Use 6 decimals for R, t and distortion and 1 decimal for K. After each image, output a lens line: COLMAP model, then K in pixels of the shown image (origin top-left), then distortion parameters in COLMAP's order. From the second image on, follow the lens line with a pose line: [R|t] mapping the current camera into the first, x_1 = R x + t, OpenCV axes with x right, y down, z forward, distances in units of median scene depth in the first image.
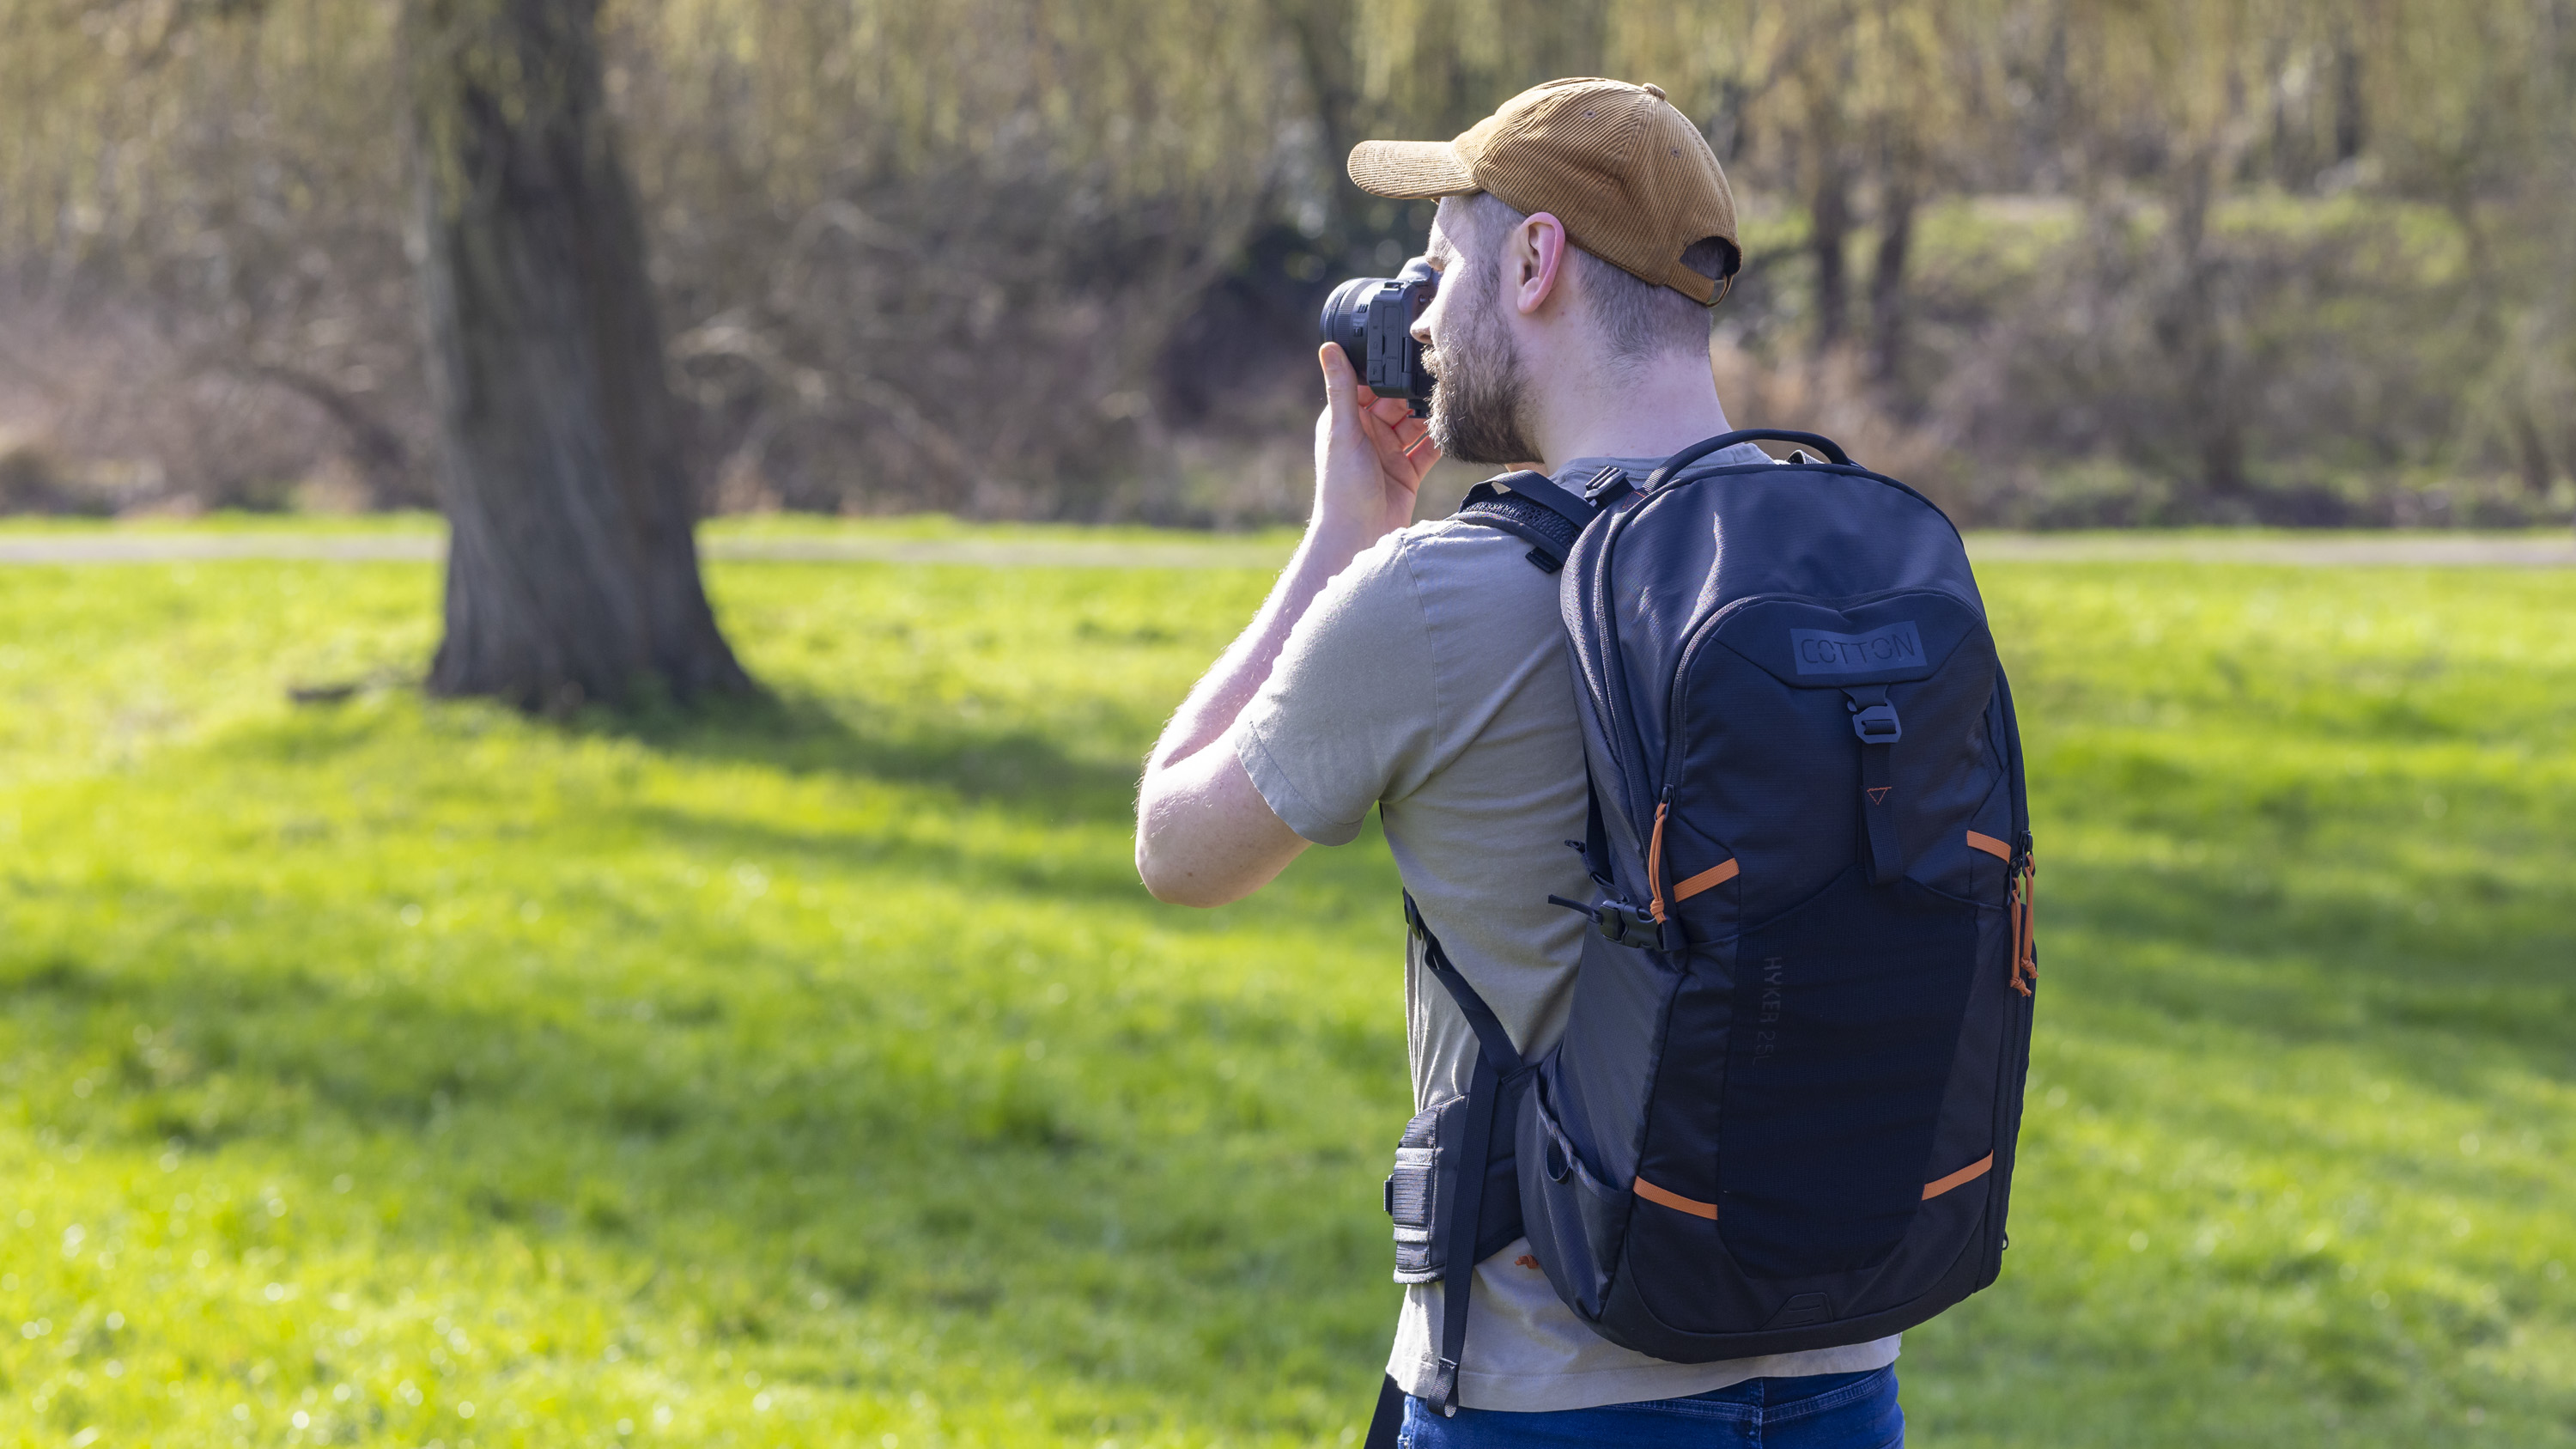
lens RADIAL K [[6156.1, 0, 1279.6], [0, 6156.1, 727.8], [0, 0, 1]] dist [-0.047970, 0.000000]
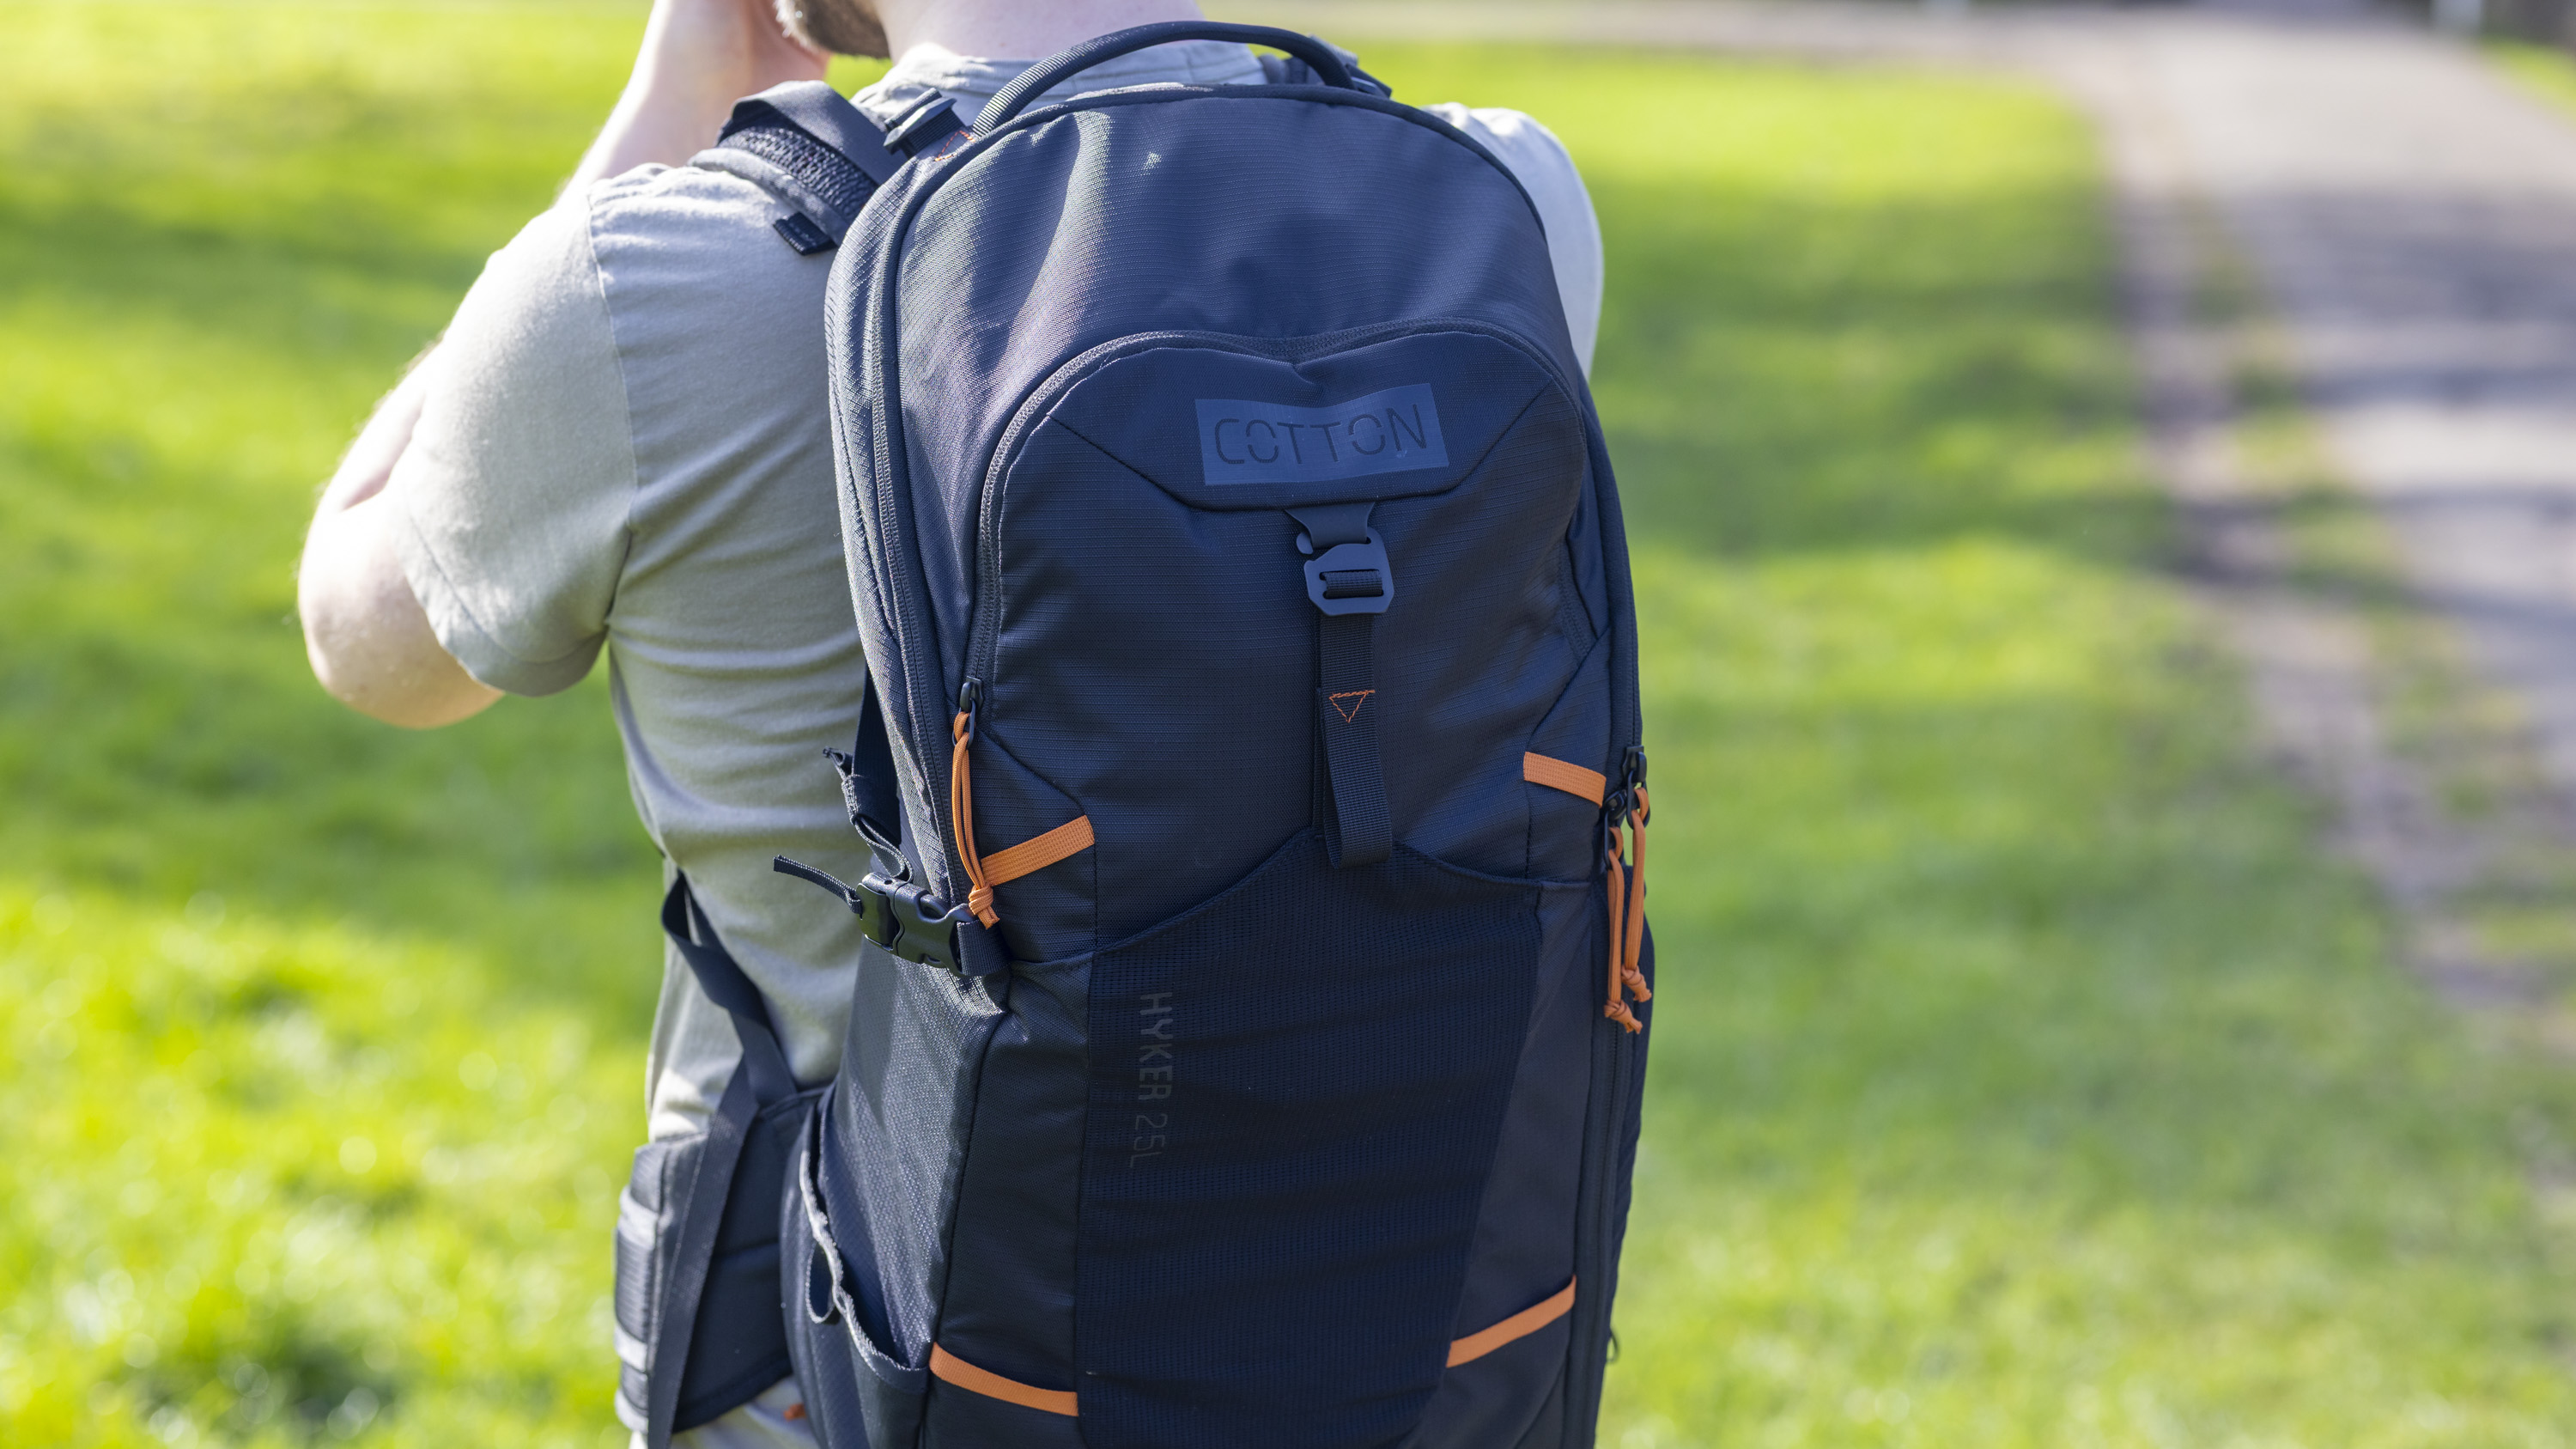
lens RADIAL K [[6156.1, 0, 1287.2], [0, 6156.1, 723.2], [0, 0, 1]] dist [-0.047970, 0.000000]
pose [[0.999718, 0.016456, 0.017104, 0.082454], [-0.017949, 0.995676, 0.091144, -0.037641], [-0.015530, -0.091425, 0.995691, 0.452665]]
